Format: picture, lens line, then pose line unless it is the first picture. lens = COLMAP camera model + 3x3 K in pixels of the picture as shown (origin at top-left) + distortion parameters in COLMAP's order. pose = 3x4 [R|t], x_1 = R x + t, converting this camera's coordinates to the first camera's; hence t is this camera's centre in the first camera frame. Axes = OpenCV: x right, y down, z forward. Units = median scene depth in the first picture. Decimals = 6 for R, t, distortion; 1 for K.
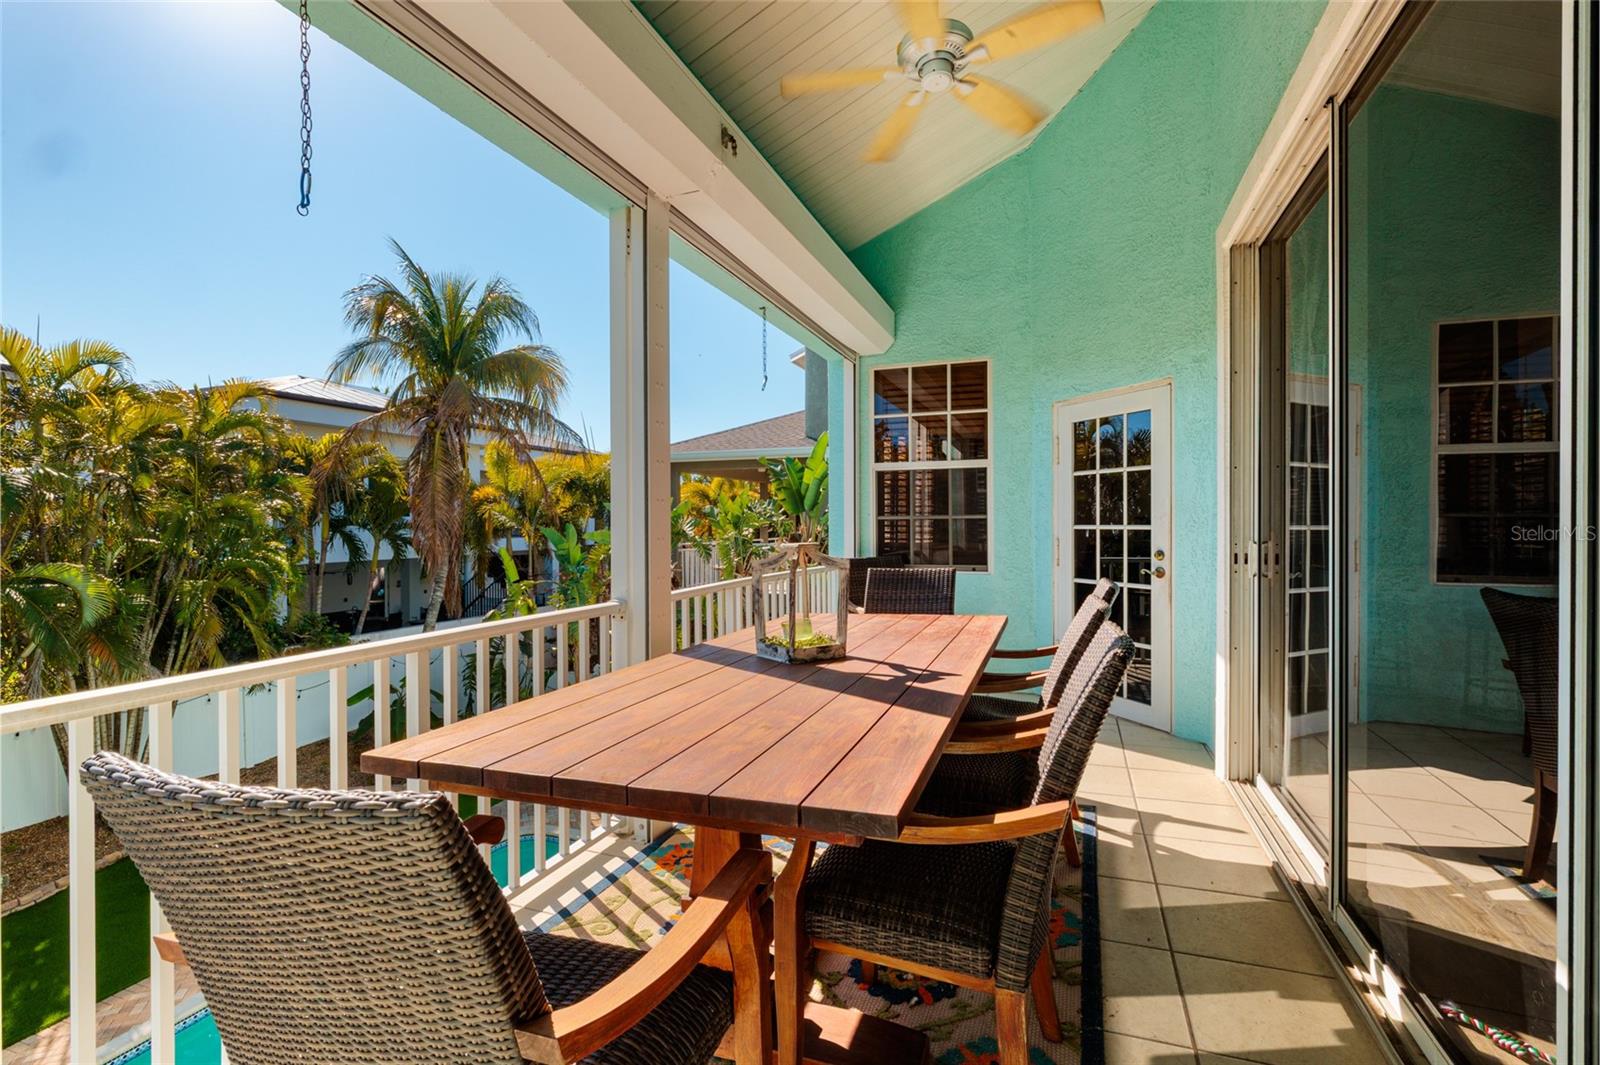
lens RADIAL K [[739.5, 0, 795.2], [0, 739.5, 524.2], [0, 0, 1]] dist [-0.000383, -0.000234]
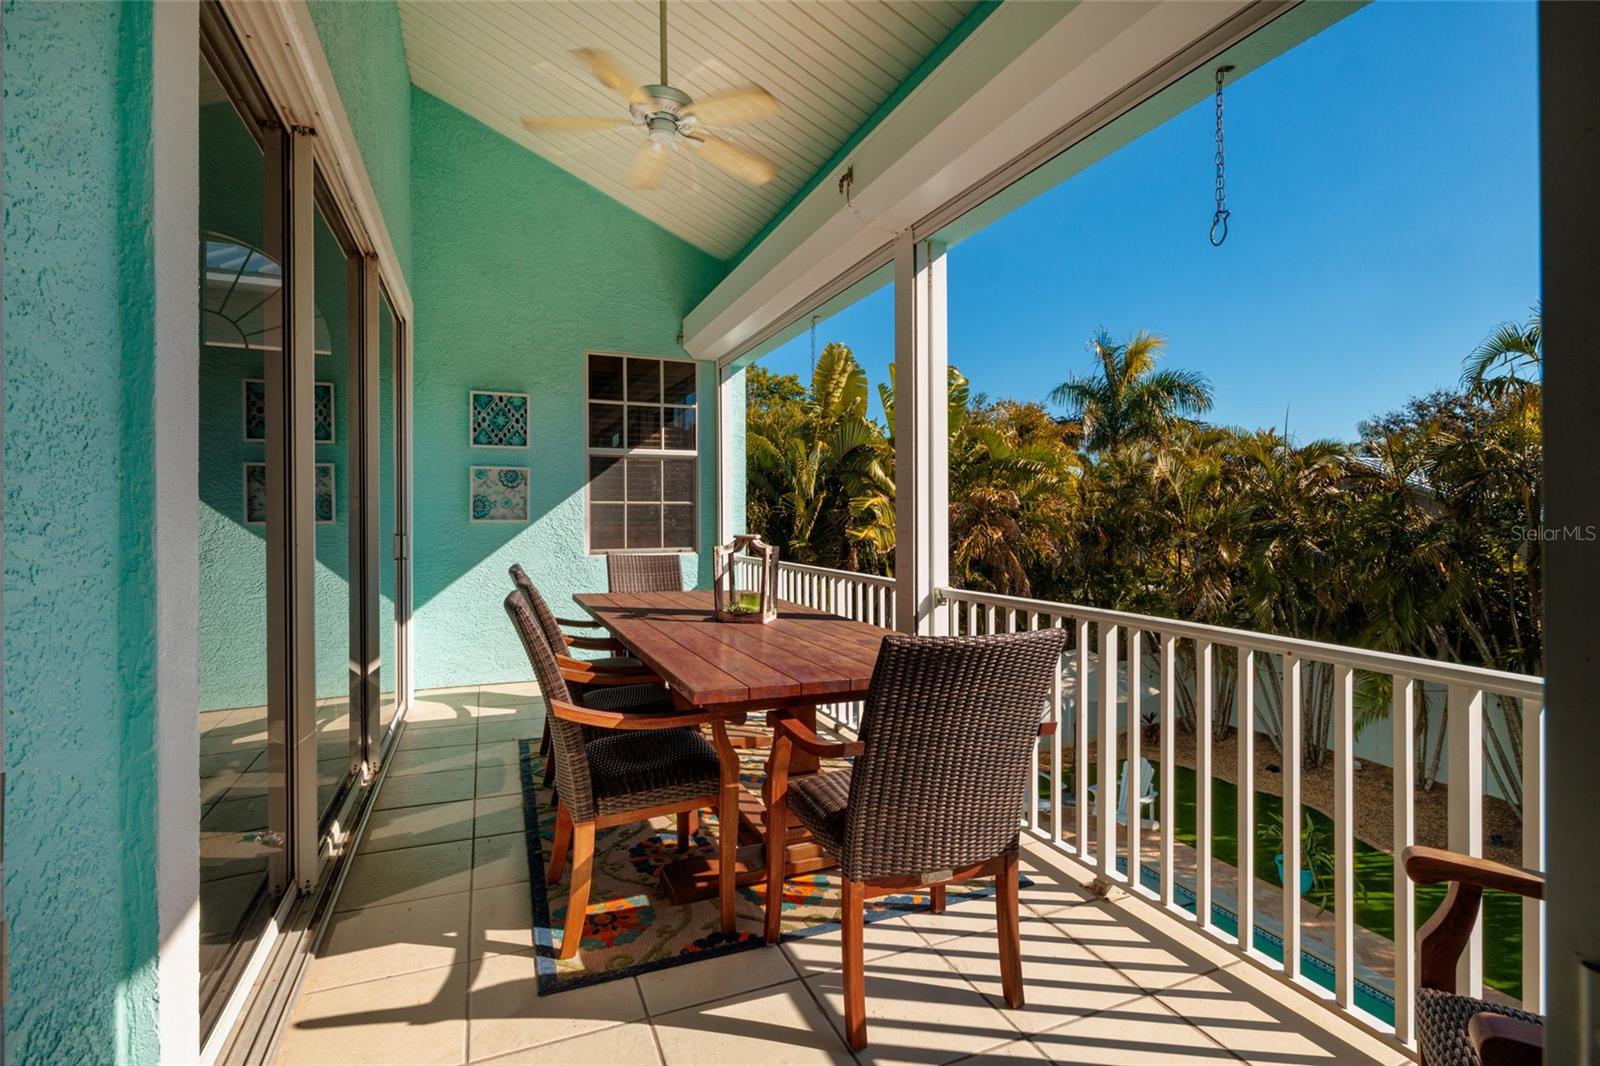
lens RADIAL K [[739.5, 0, 793.9], [0, 739.5, 522.5], [0, 0, 1]] dist [-0.000383, -0.000234]
pose [[-0.738266, 0.024770, -0.674054, 0.717970], [0.008404, 0.999586, 0.027528, -0.012369], [0.674457, 0.014658, -0.738169, 1.750669]]
